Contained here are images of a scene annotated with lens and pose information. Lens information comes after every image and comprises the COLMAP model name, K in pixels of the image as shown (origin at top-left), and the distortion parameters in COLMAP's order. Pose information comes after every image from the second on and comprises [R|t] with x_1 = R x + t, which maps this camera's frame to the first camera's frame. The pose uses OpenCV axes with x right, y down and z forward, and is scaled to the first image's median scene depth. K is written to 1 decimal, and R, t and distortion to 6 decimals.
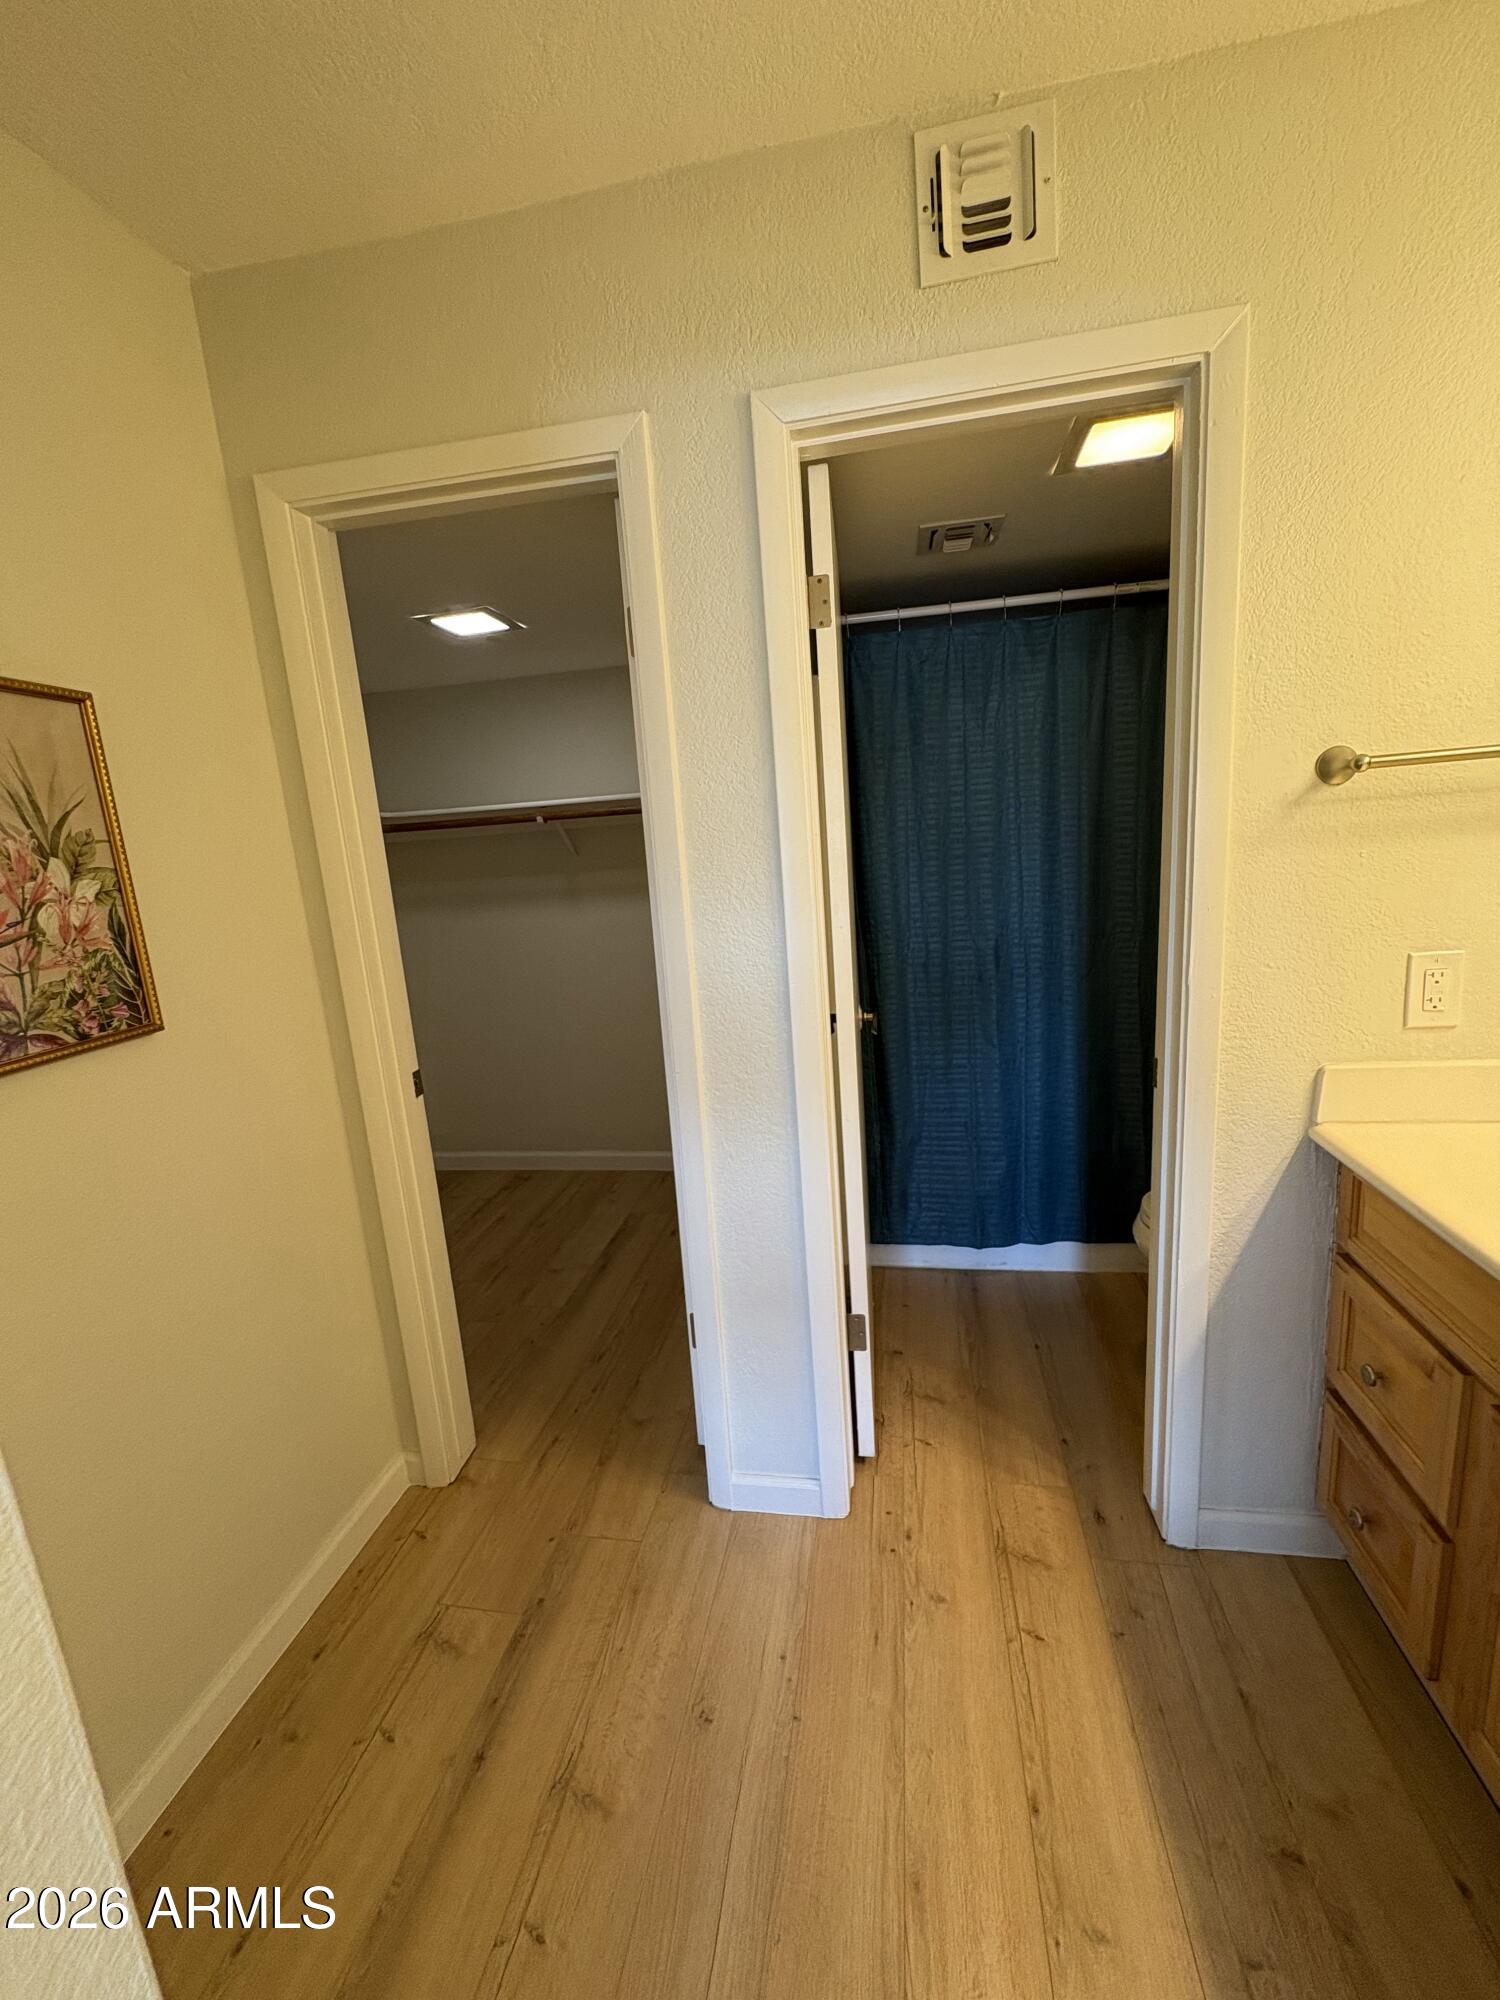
lens RADIAL K [[798.3, 0, 750.0], [0, 798.3, 1000.0], [0, 0, 1]] dist [-0.000235, -0.000032]
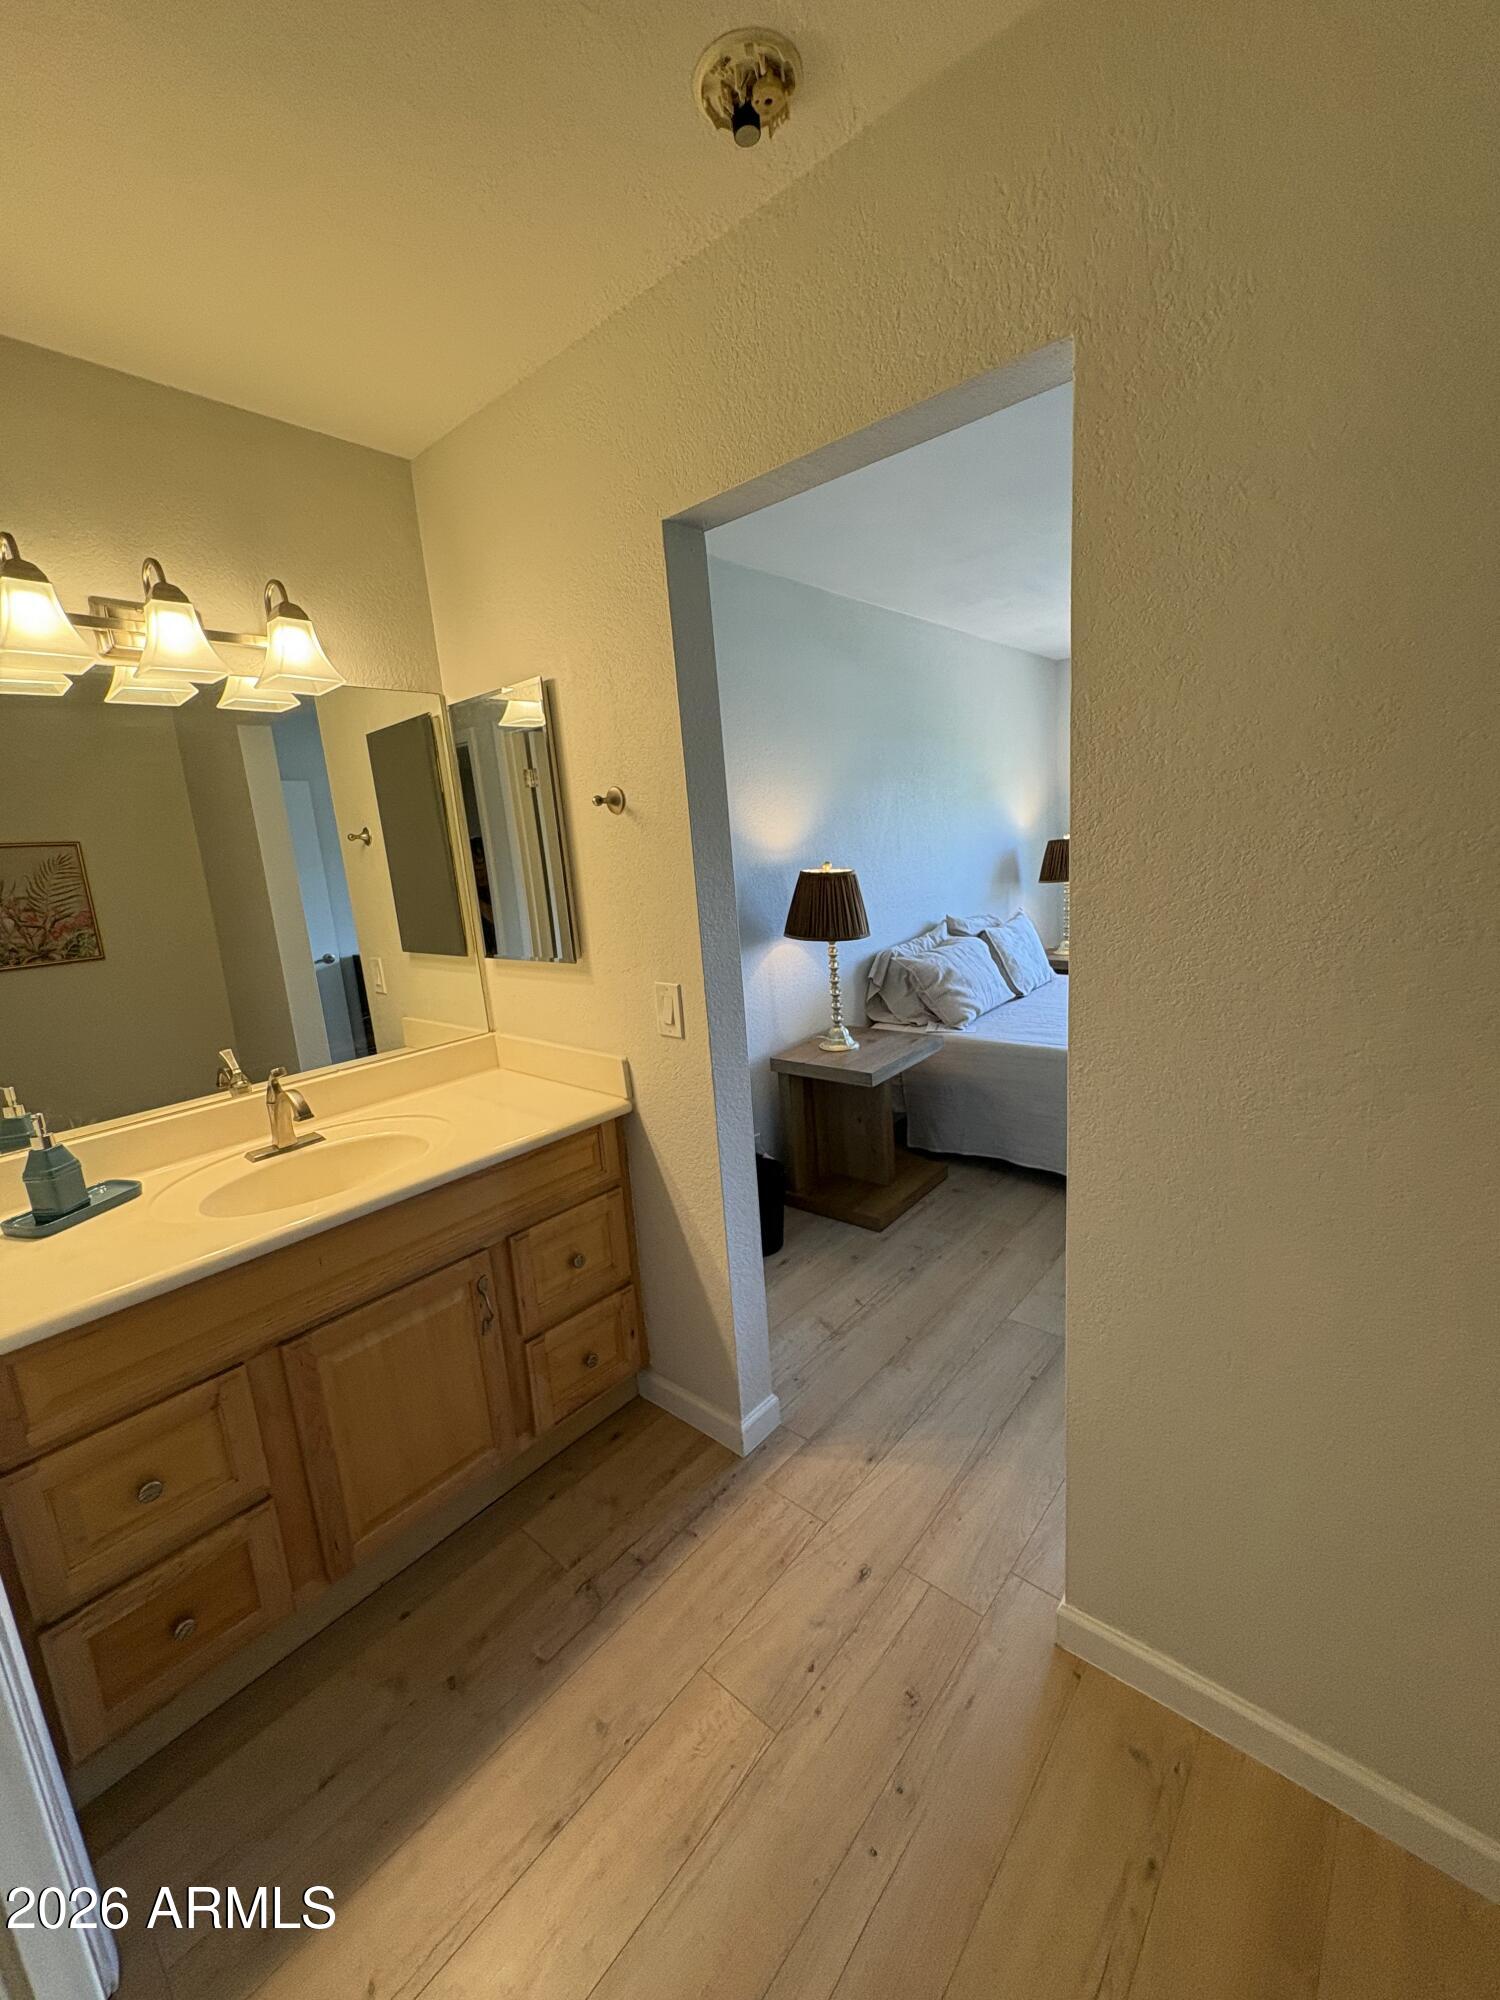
lens RADIAL K [[798.3, 0, 750.0], [0, 798.3, 1000.0], [0, 0, 1]] dist [-0.000235, -0.000032]
pose [[-0.850853, 0.028098, 0.524651, -0.435892], [0.225778, 0.921222, 0.316820, -0.263719], [-0.474418, 0.388022, -0.790168, 1.263517]]
